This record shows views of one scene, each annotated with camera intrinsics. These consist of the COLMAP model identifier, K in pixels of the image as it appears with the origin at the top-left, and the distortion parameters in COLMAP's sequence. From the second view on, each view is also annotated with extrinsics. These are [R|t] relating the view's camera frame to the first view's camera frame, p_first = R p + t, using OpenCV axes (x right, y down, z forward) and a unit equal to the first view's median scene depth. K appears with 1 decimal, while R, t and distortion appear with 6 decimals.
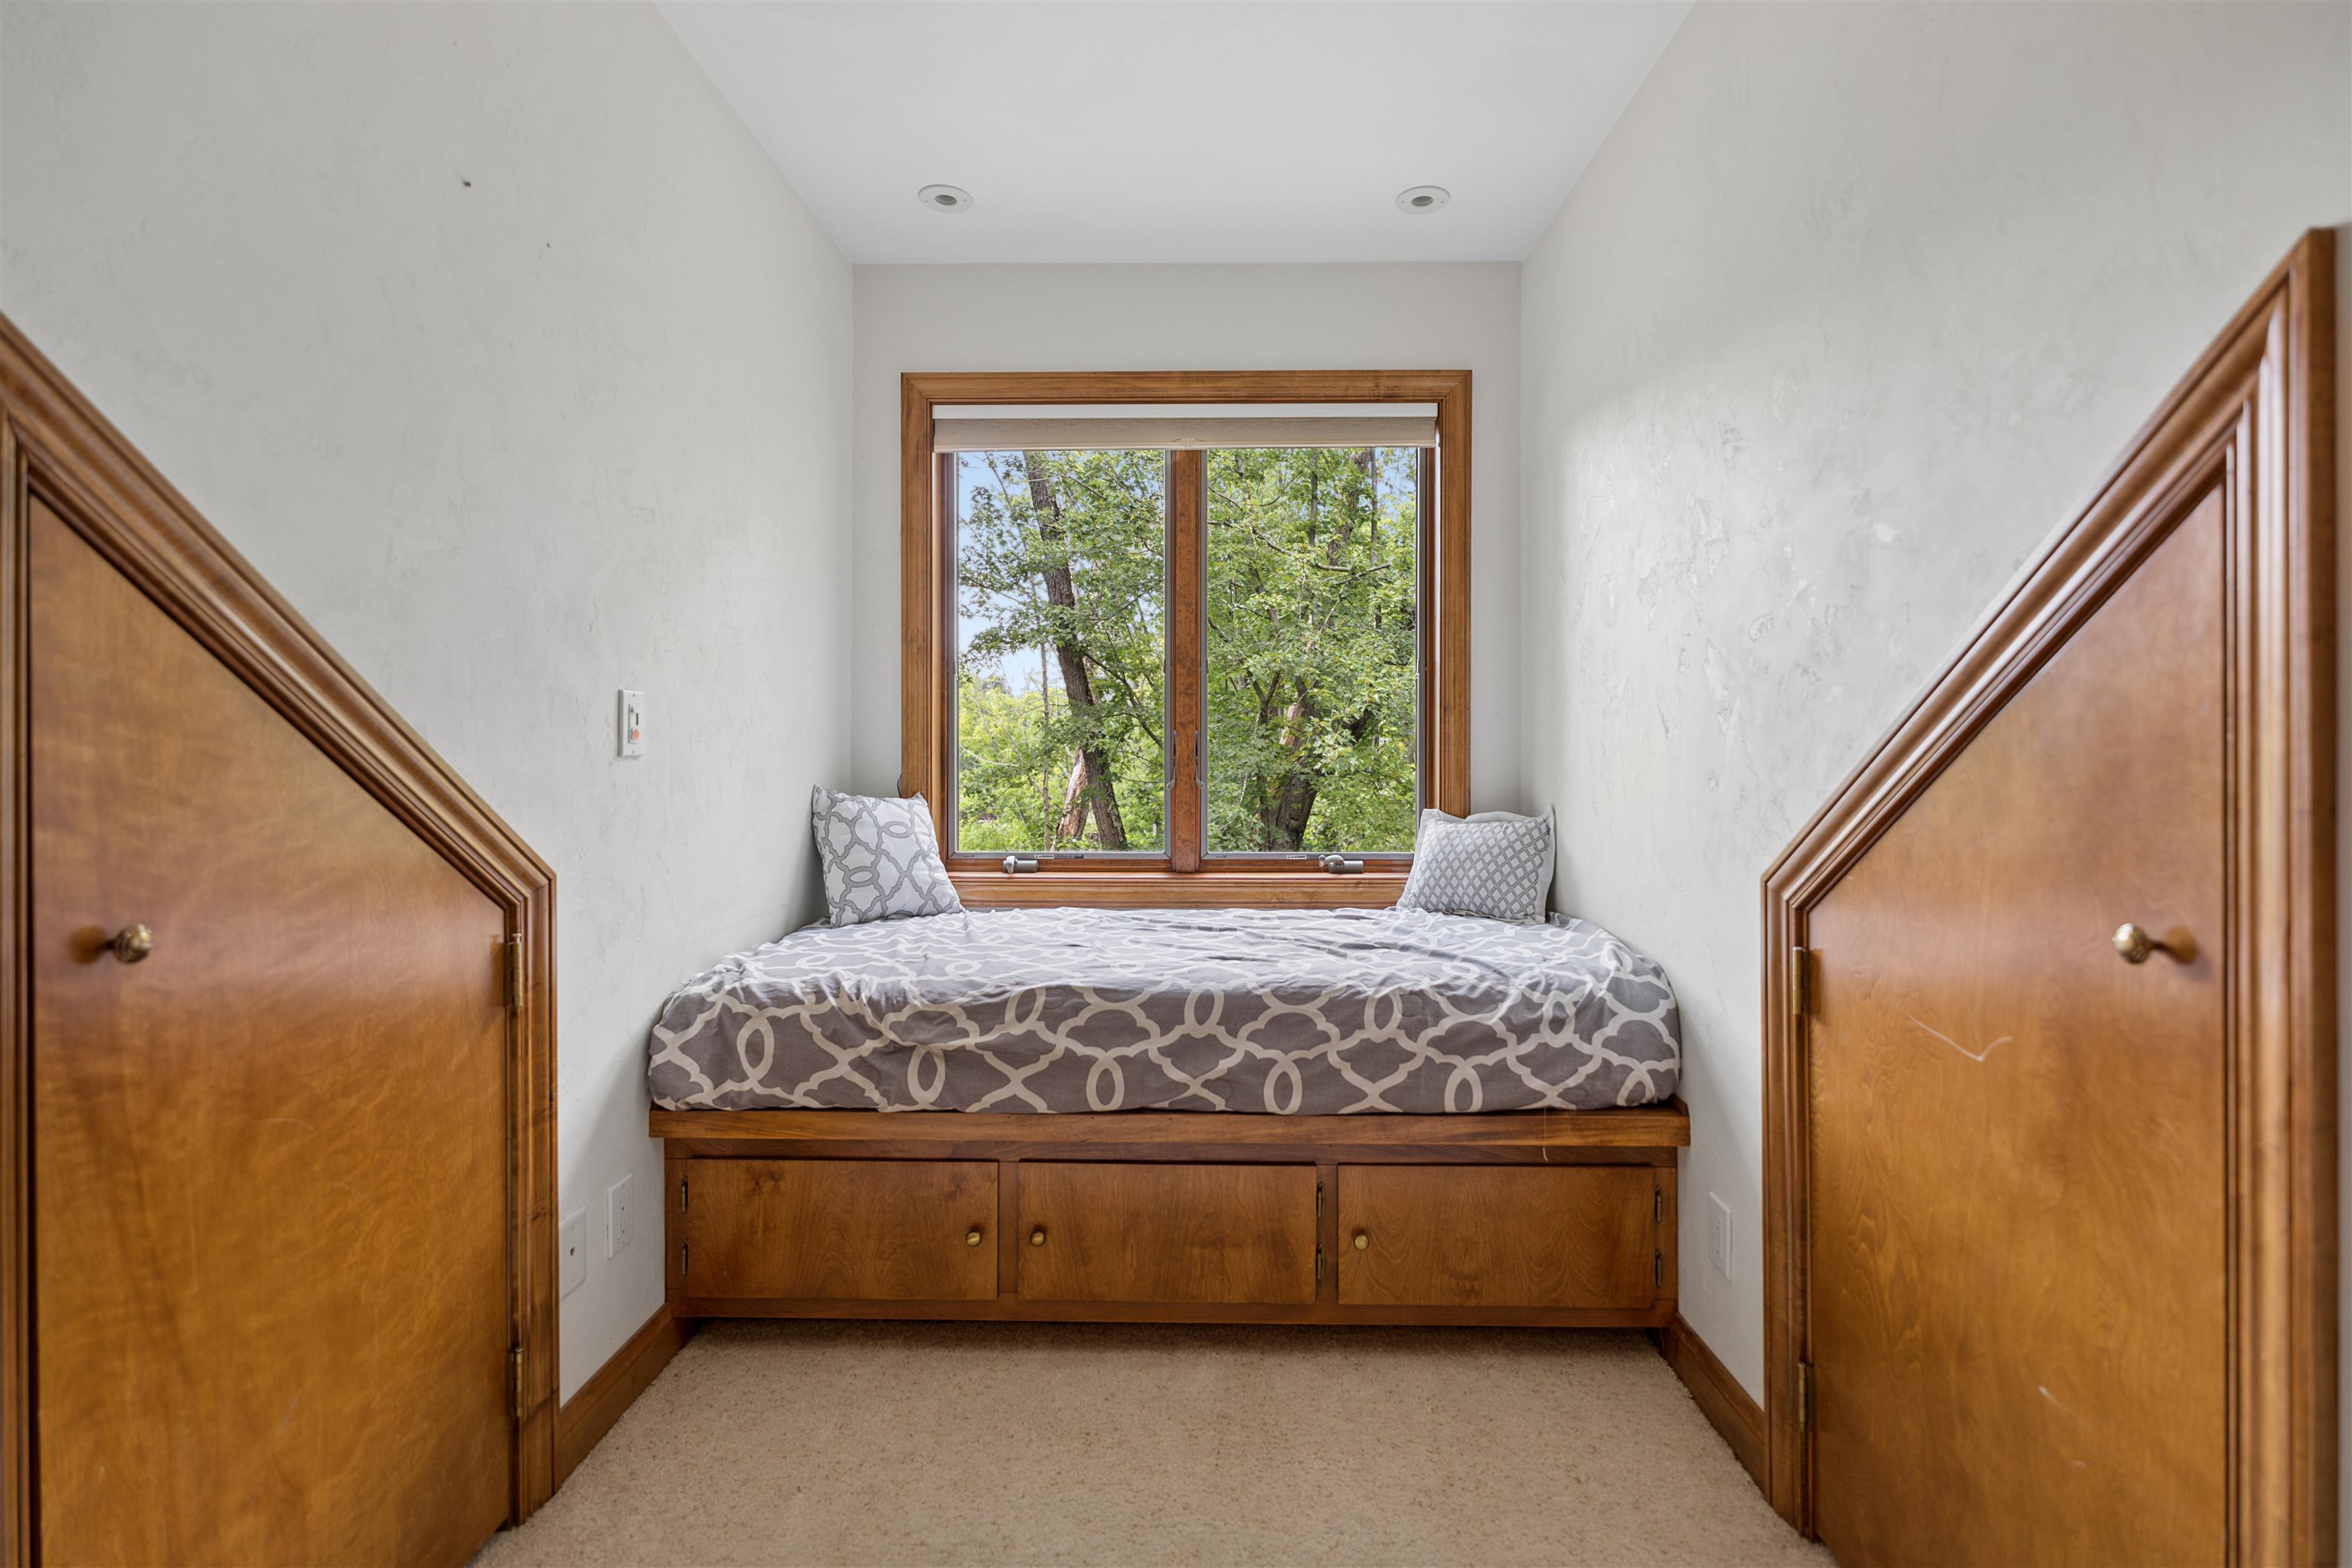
lens RADIAL K [[1055.1, 0, 1180.1], [0, 1055.1, 754.5], [0, 0, 1]] dist [-0.002406, 0.000062]
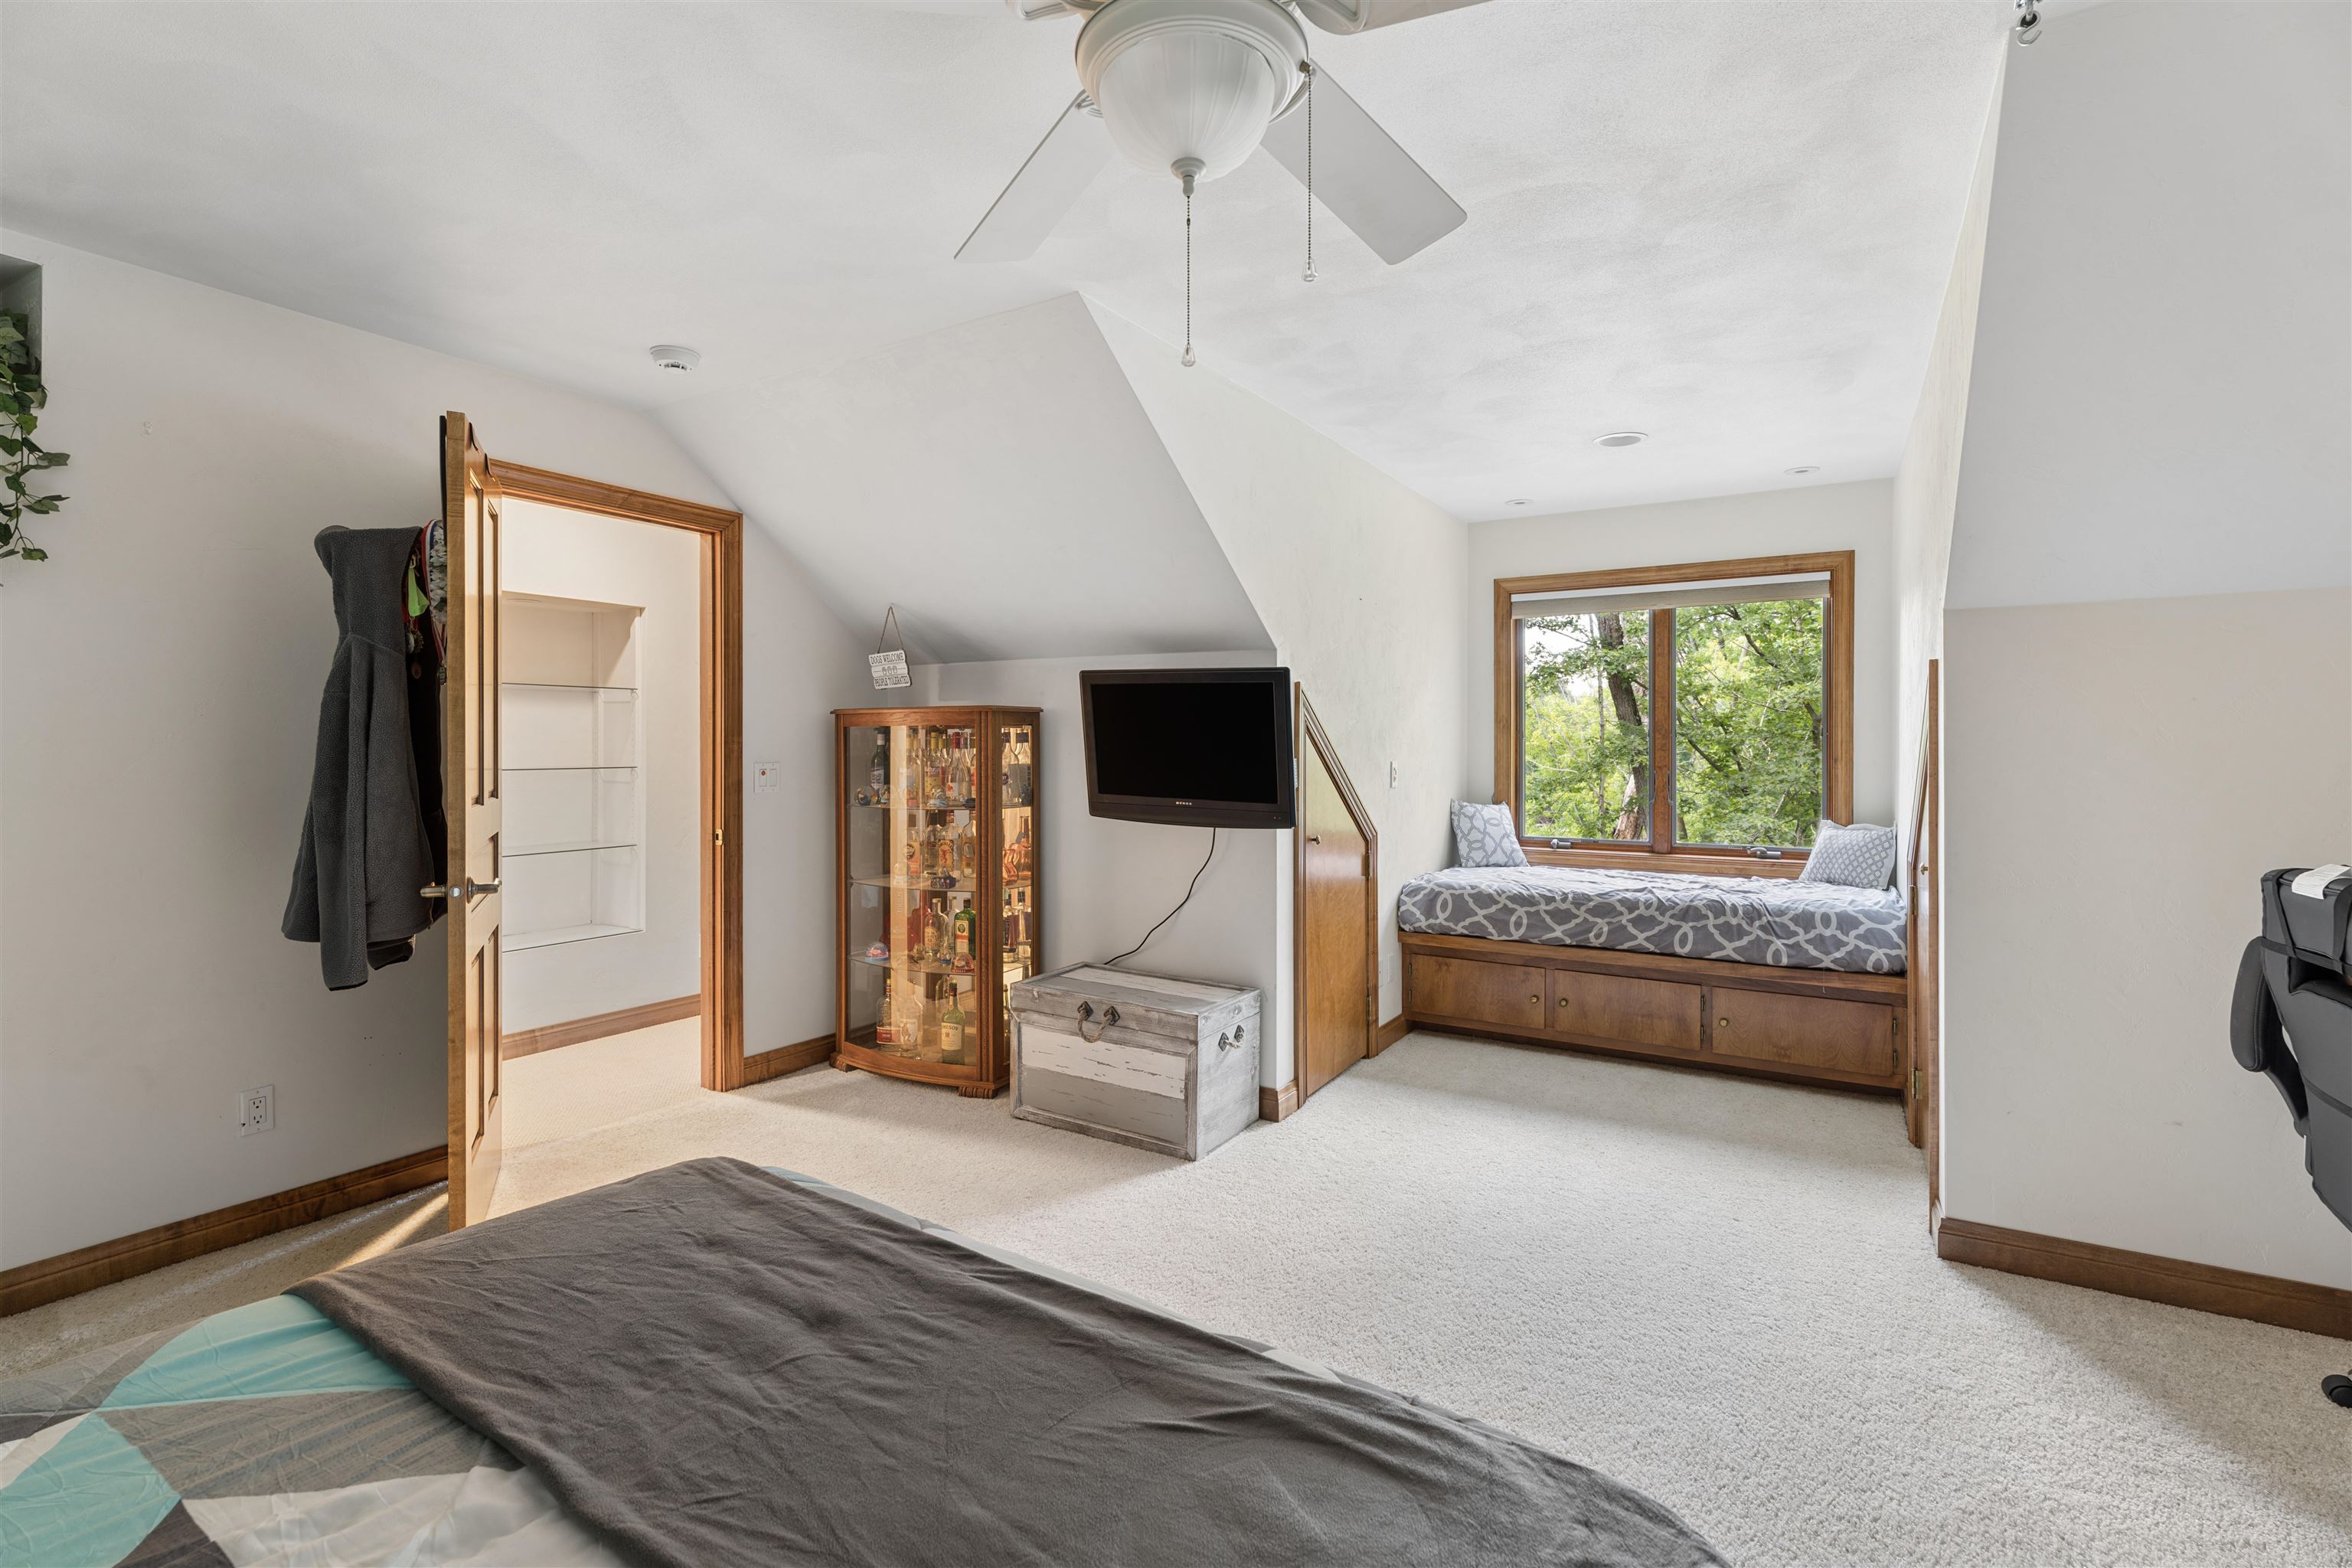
lens RADIAL K [[1055.1, 0, 1180.1], [0, 1055.1, 754.5], [0, 0, 1]] dist [-0.002406, 0.000062]
pose [[0.870574, 0.002546, -0.492031, 0.194961], [-0.003255, 0.999995, -0.000584, -0.053240], [0.492027, 0.002110, 0.870578, -1.027183]]
